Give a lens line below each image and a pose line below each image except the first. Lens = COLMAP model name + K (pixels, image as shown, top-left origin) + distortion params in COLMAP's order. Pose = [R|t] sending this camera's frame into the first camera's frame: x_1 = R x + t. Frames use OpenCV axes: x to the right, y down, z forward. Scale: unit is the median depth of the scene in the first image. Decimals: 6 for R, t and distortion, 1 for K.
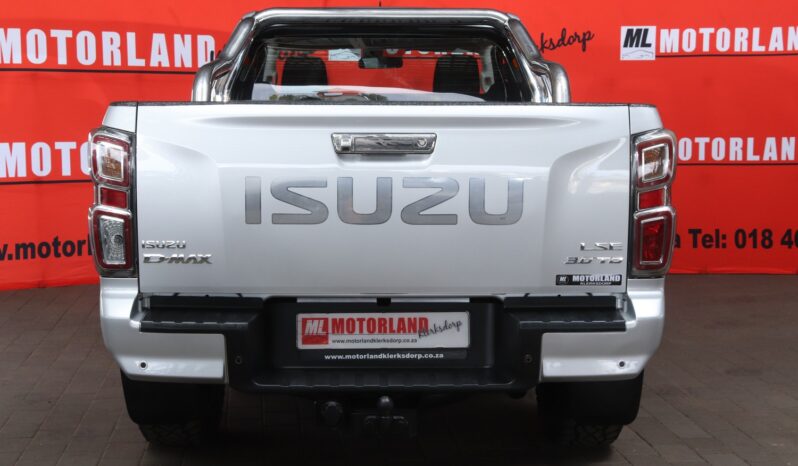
lens RADIAL K [[1179.5, 0, 399.0], [0, 1179.5, 233.0], [0, 0, 1]] dist [-0.021057, -0.043638]
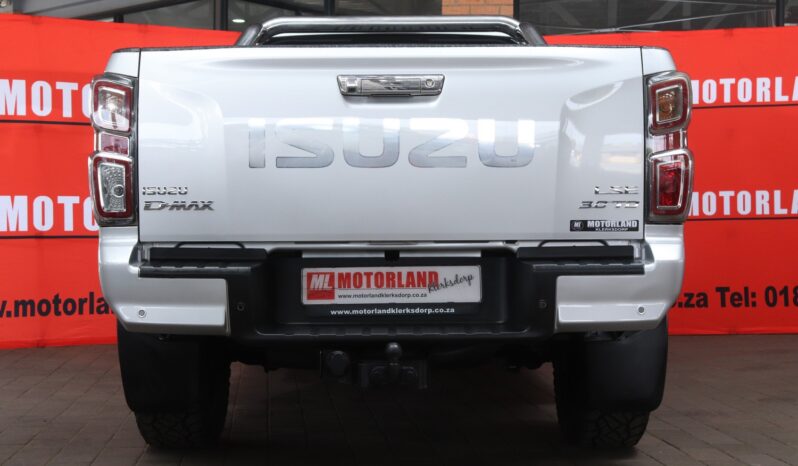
lens RADIAL K [[1231.0, 0, 399.0], [0, 1231.0, 233.0], [0, 0, 1]] dist [-0.018342, -0.020224]
pose [[0.999865, -0.008364, -0.014117, 0.007341], [0.006709, 0.993513, -0.113517, 0.158817], [0.014975, 0.113407, 0.993436, -0.000888]]
